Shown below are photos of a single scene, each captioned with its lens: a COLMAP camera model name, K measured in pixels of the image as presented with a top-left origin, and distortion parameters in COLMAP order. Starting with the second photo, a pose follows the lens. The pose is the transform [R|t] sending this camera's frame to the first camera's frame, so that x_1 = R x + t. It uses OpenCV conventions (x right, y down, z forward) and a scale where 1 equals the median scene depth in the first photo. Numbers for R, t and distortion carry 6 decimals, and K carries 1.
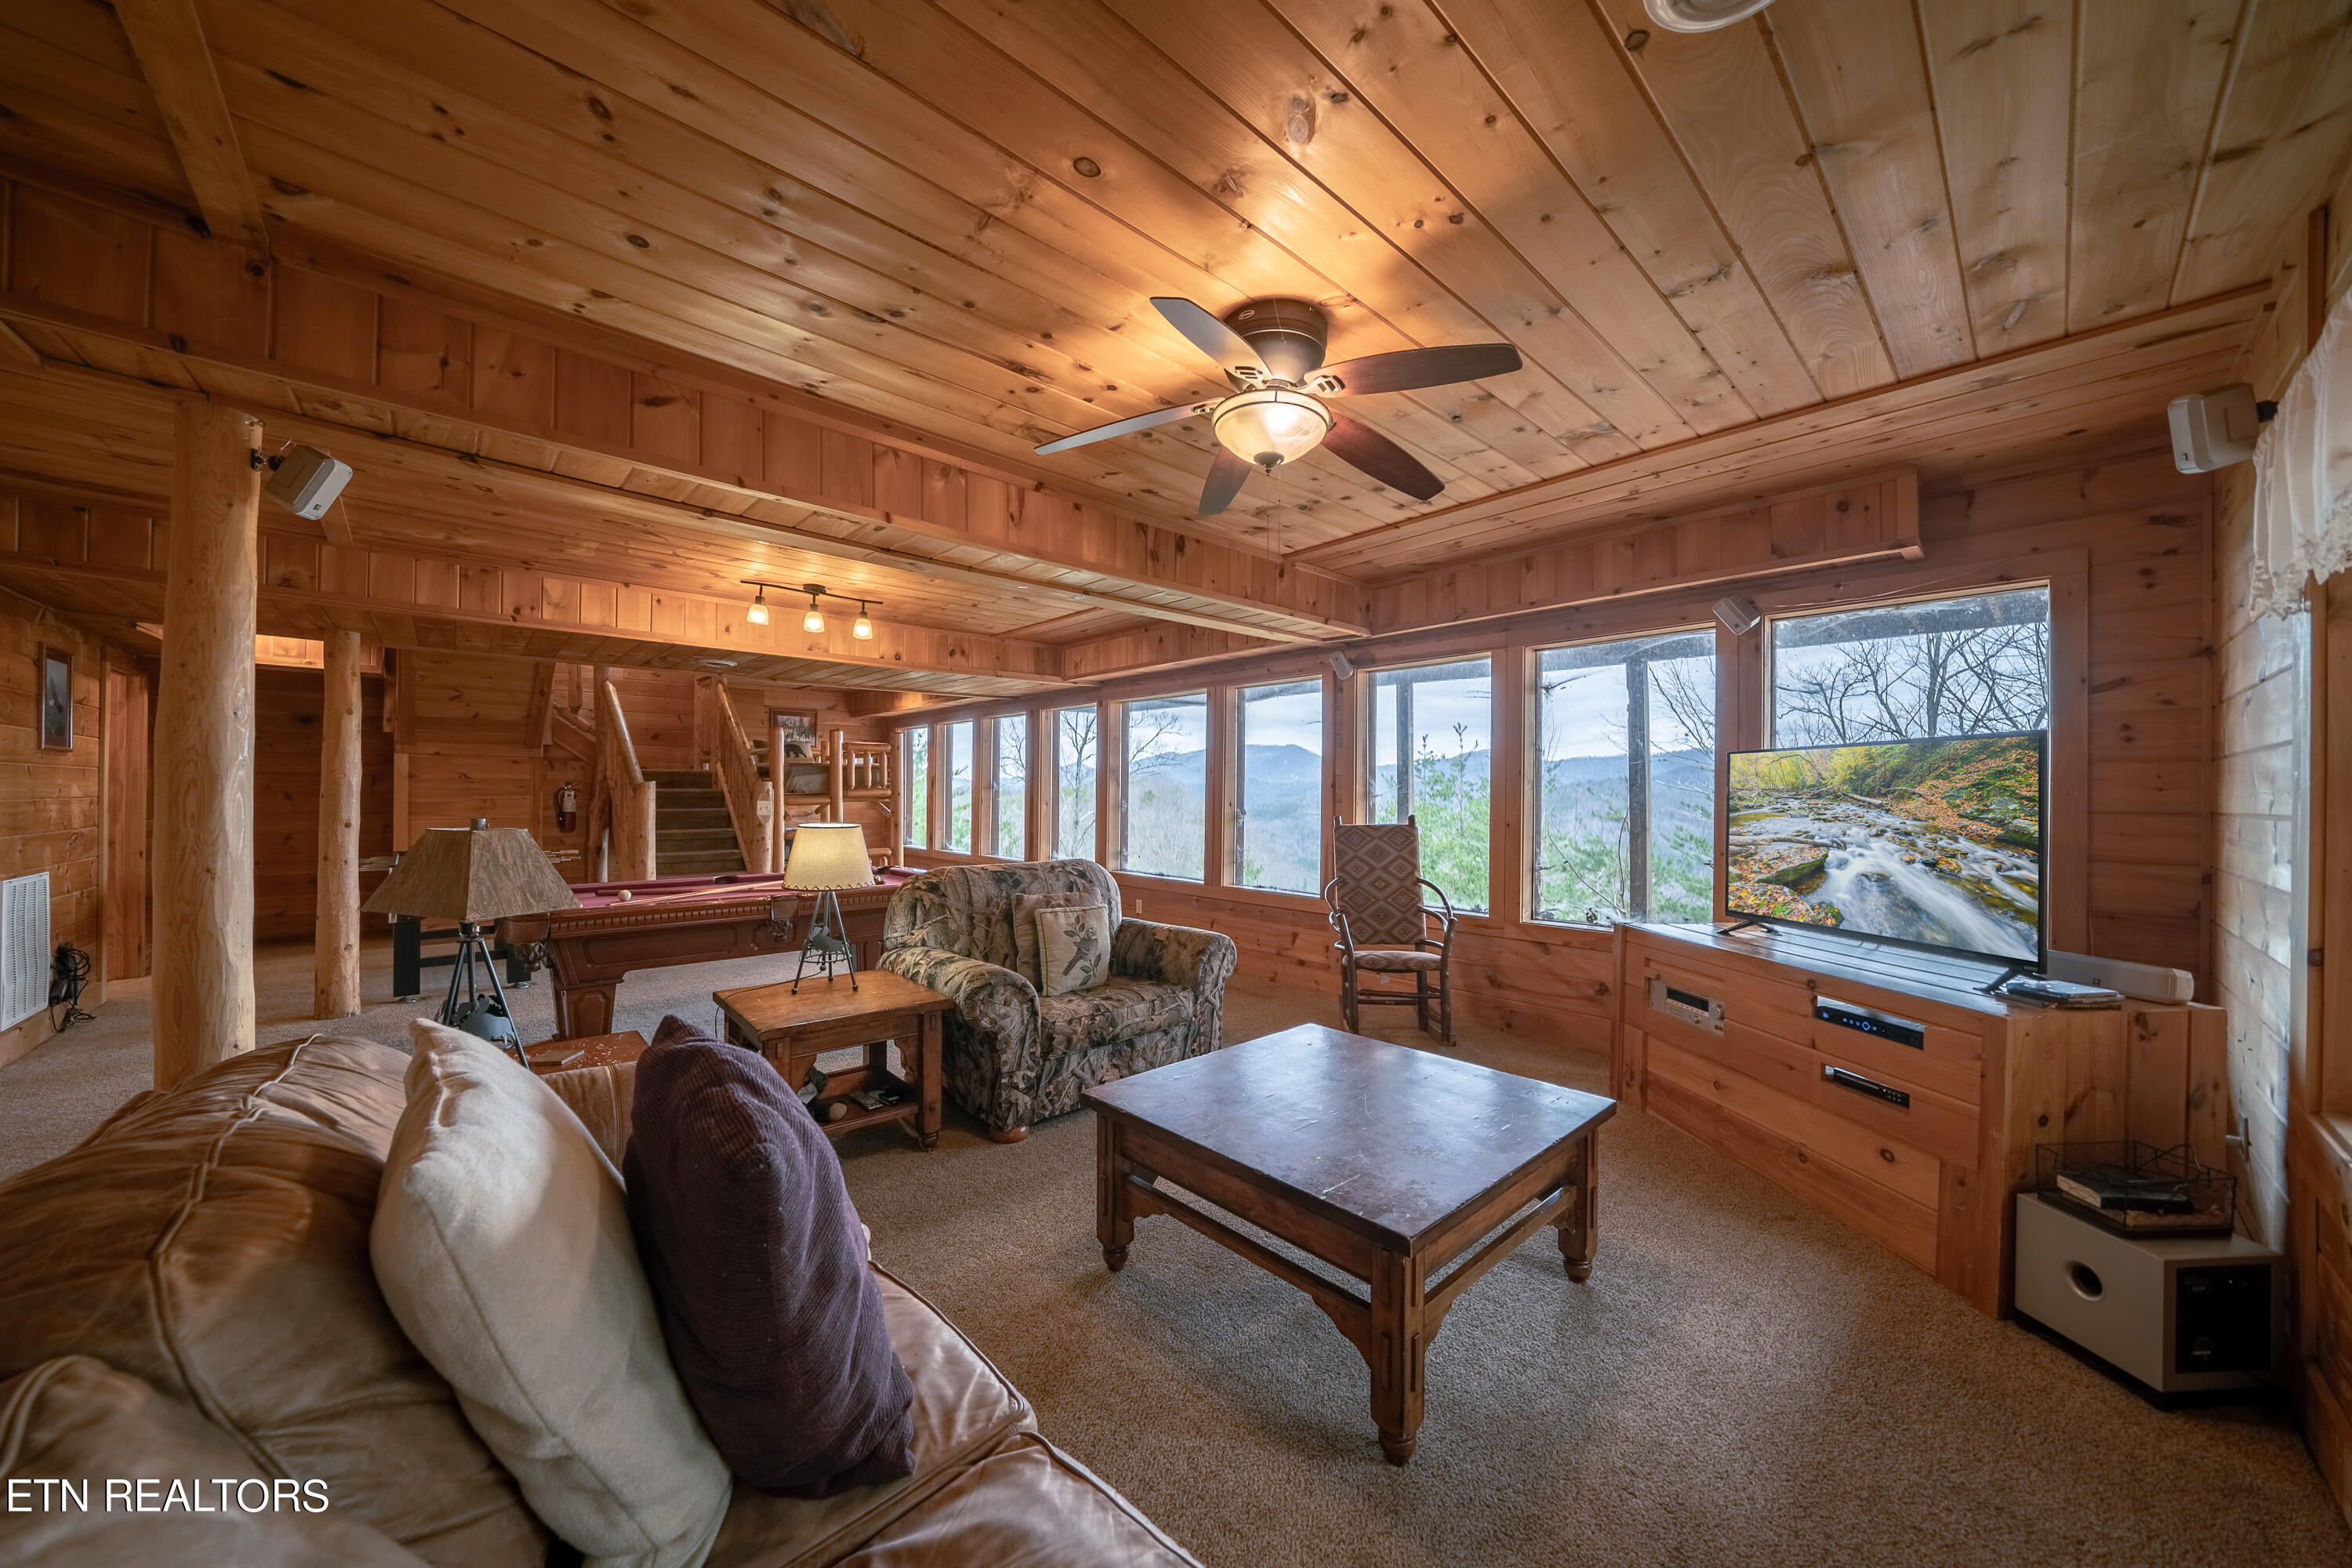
lens RADIAL K [[814.2, 0, 1181.1], [0, 814.2, 783.3], [0, 0, 1]] dist [-0.021761, 0.002719]
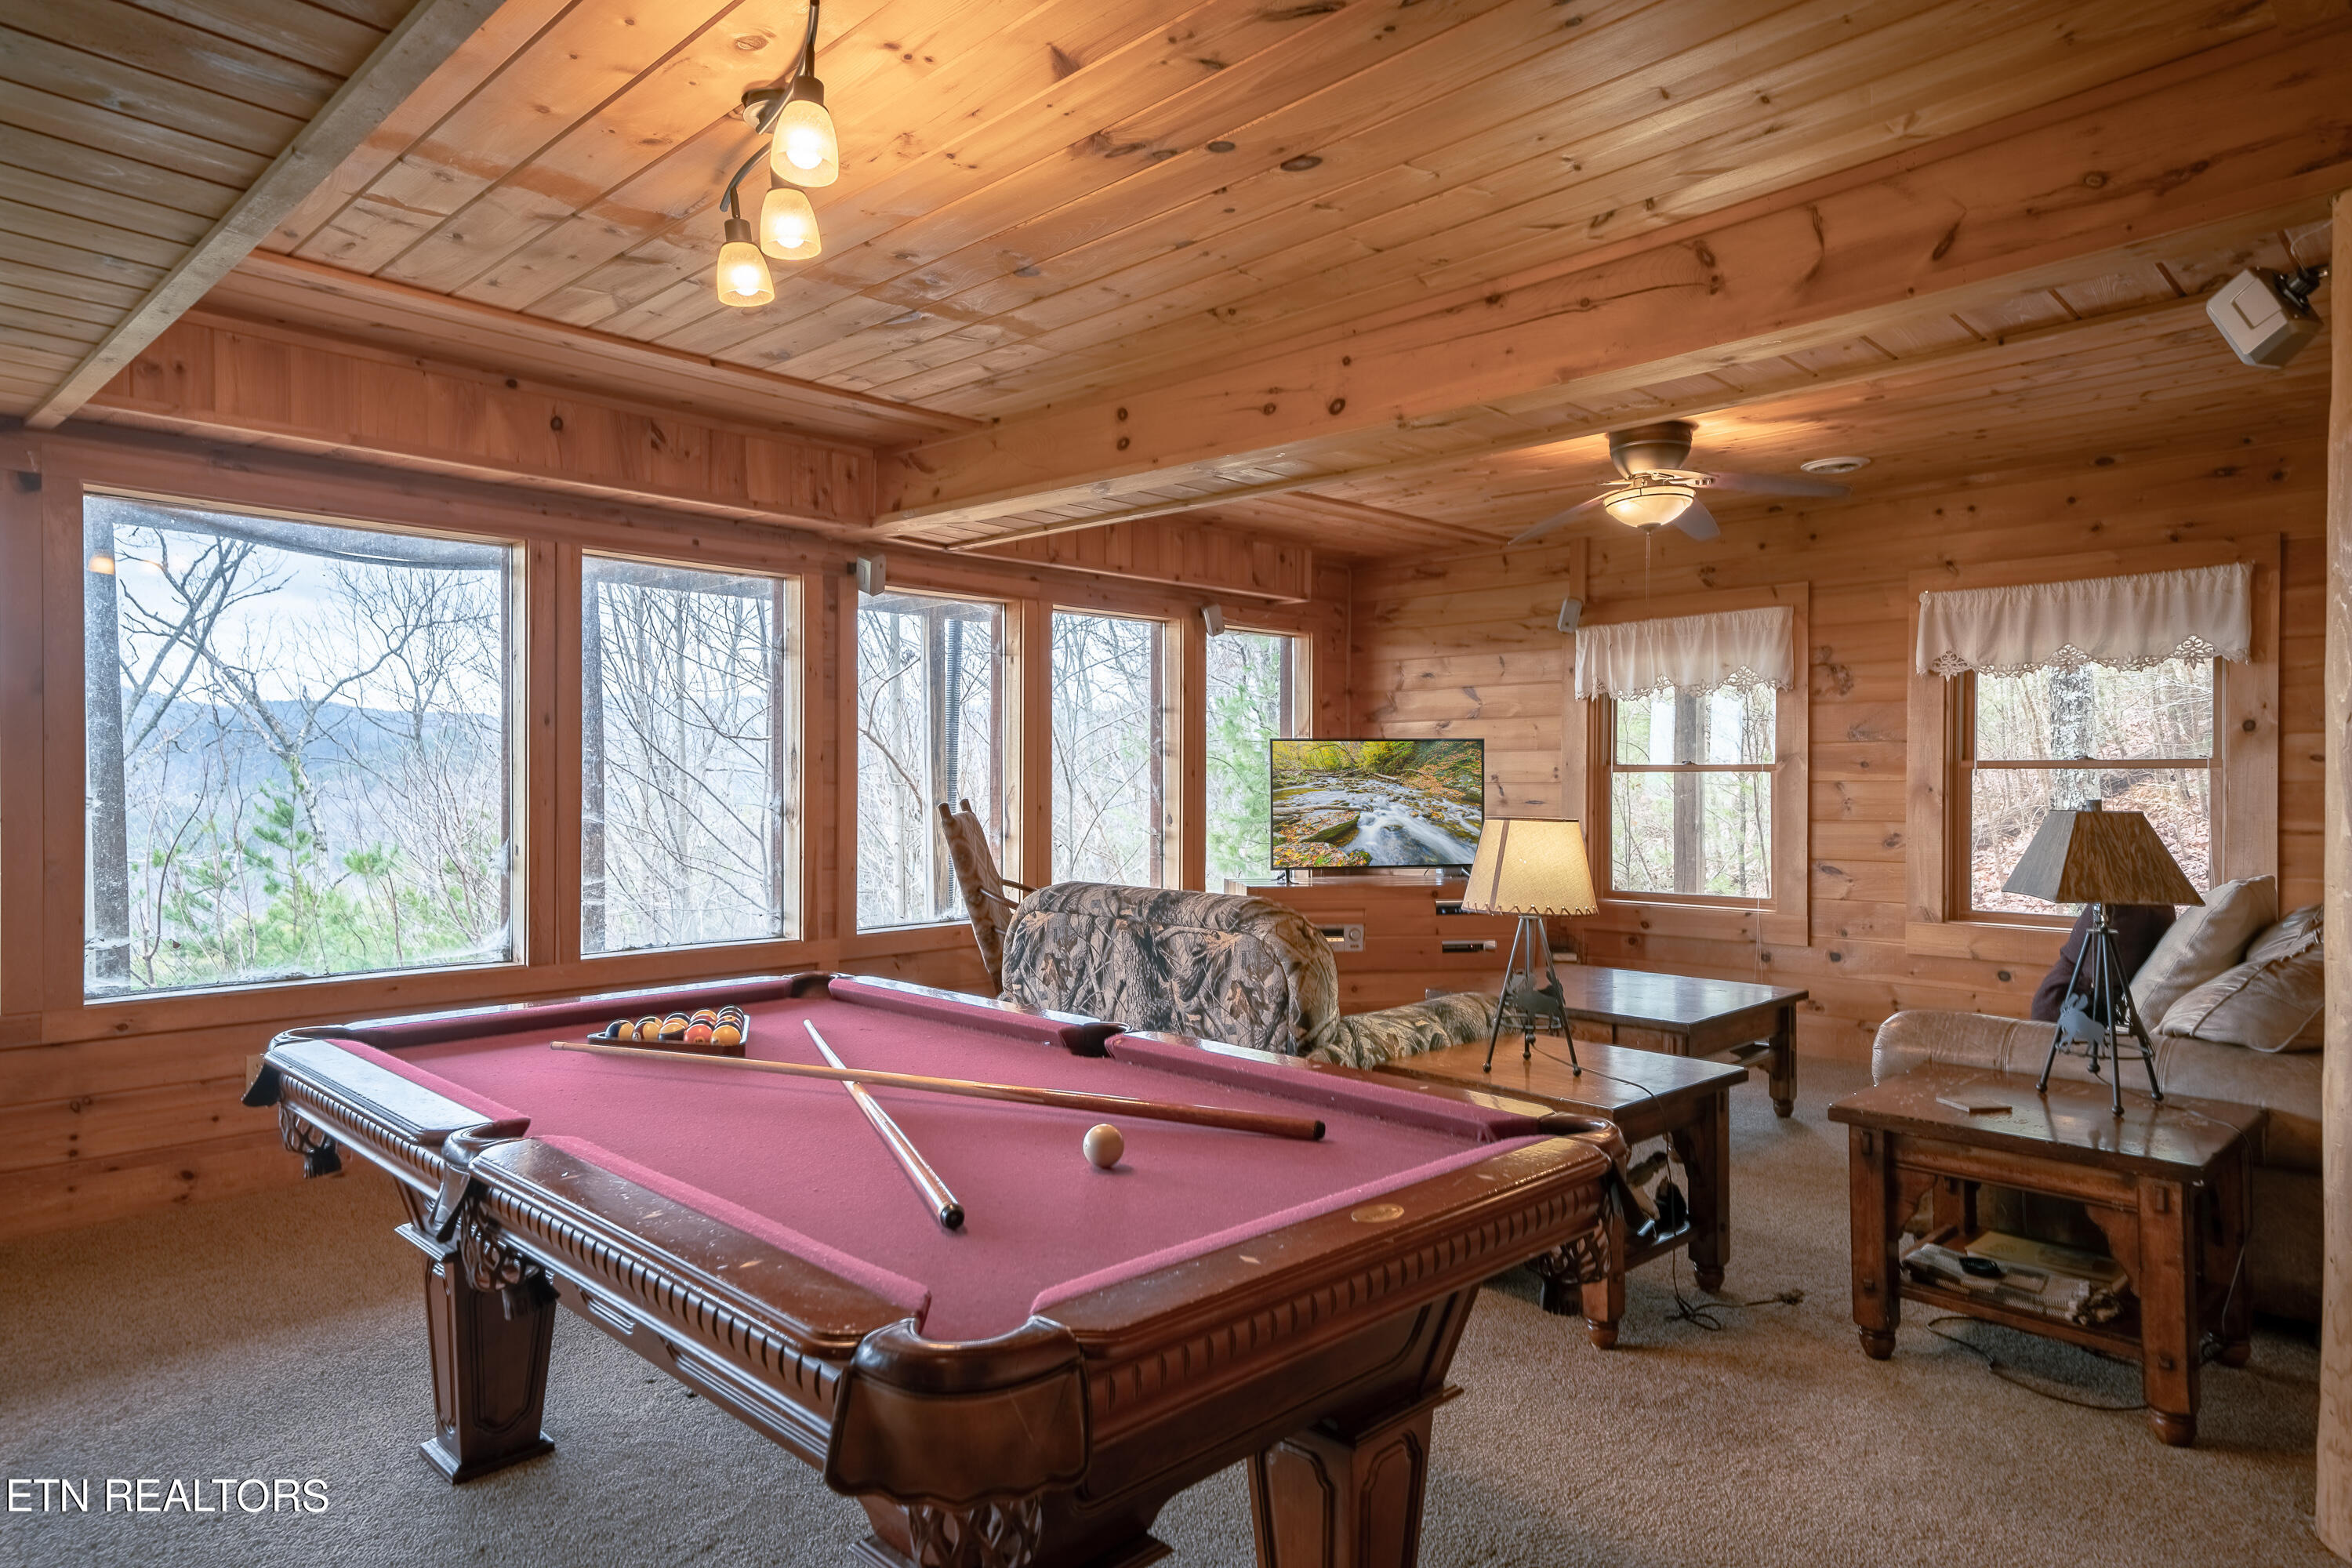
lens RADIAL K [[1385.2, 0, 1171.2], [0, 1385.2, 796.5], [0, 0, 1]] dist [0.043345, 0.007838]
pose [[-0.044565, -0.012200, 0.998932, -1.603460], [-0.013486, 0.999842, 0.011610, 0.028642], [-0.998915, -0.012954, -0.044722, 1.388256]]
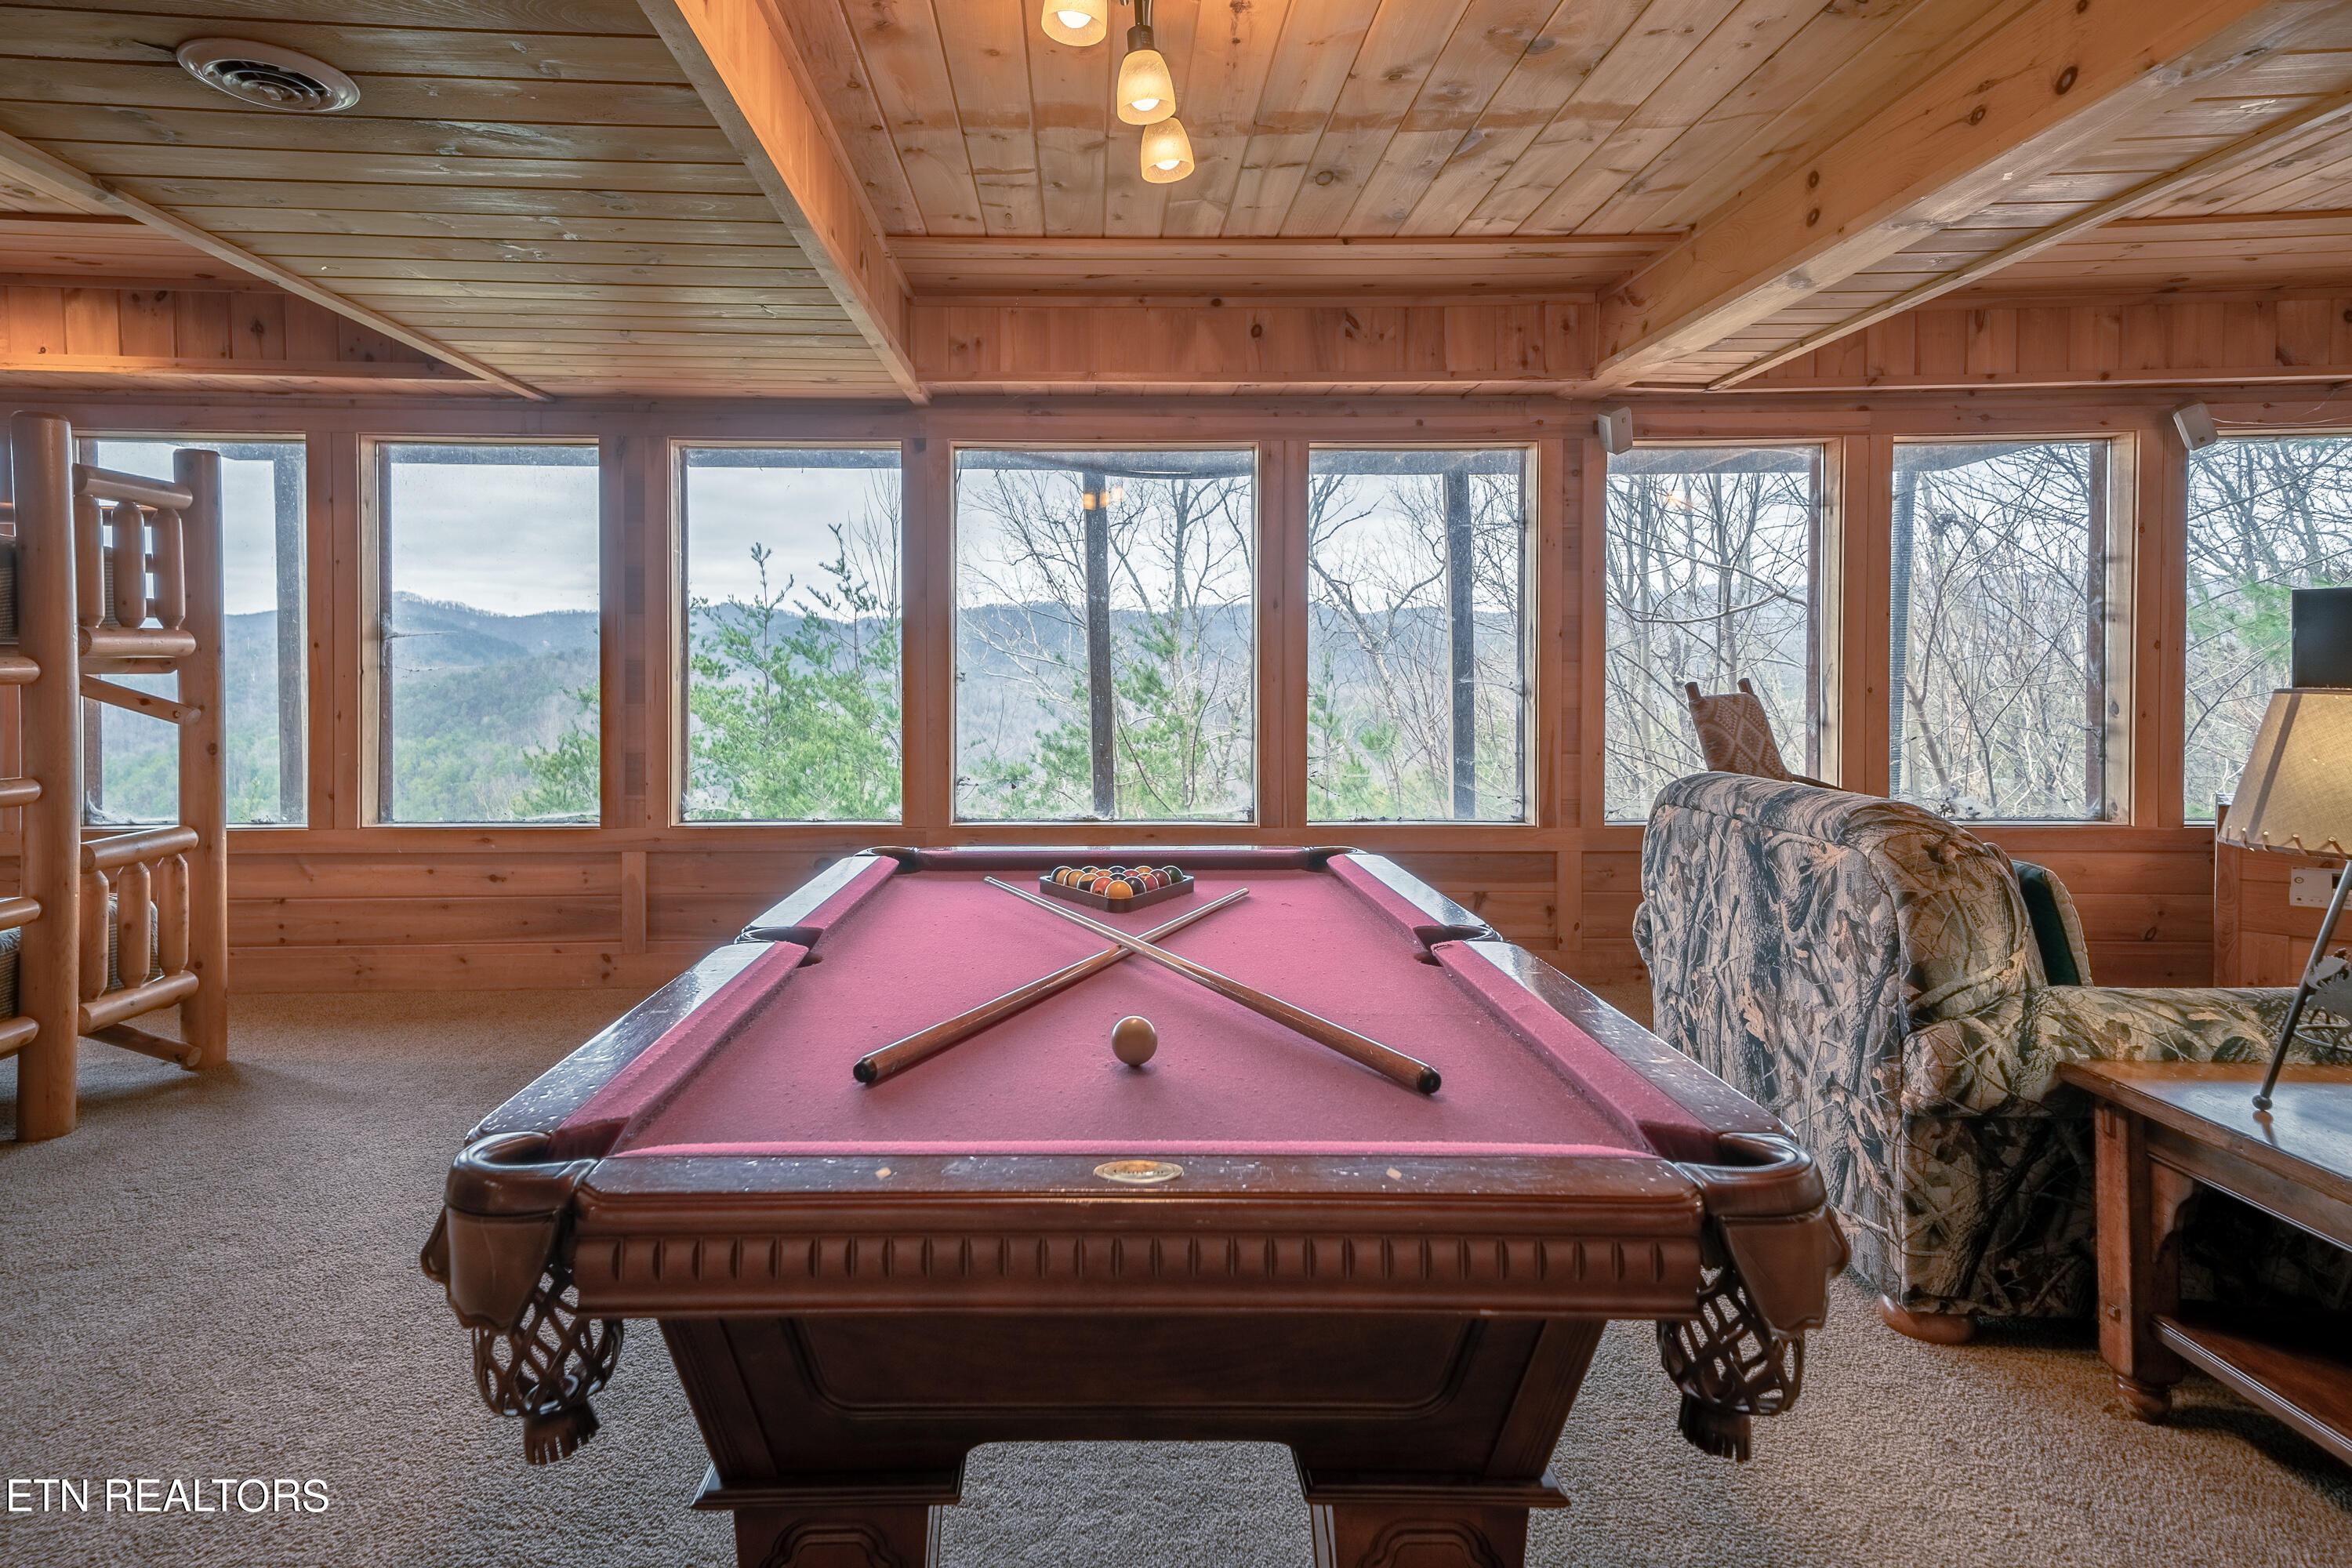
lens RADIAL K [[1366.0, 0, 1132.9], [0, 1366.0, 701.5], [0, 0, 1]] dist [0.072249, 0.002535]
pose [[0.663693, -0.017701, 0.747796, -1.372139], [-0.004857, 0.999597, 0.027972, 0.044593], [-0.747989, -0.022196, 0.663339, 1.012945]]
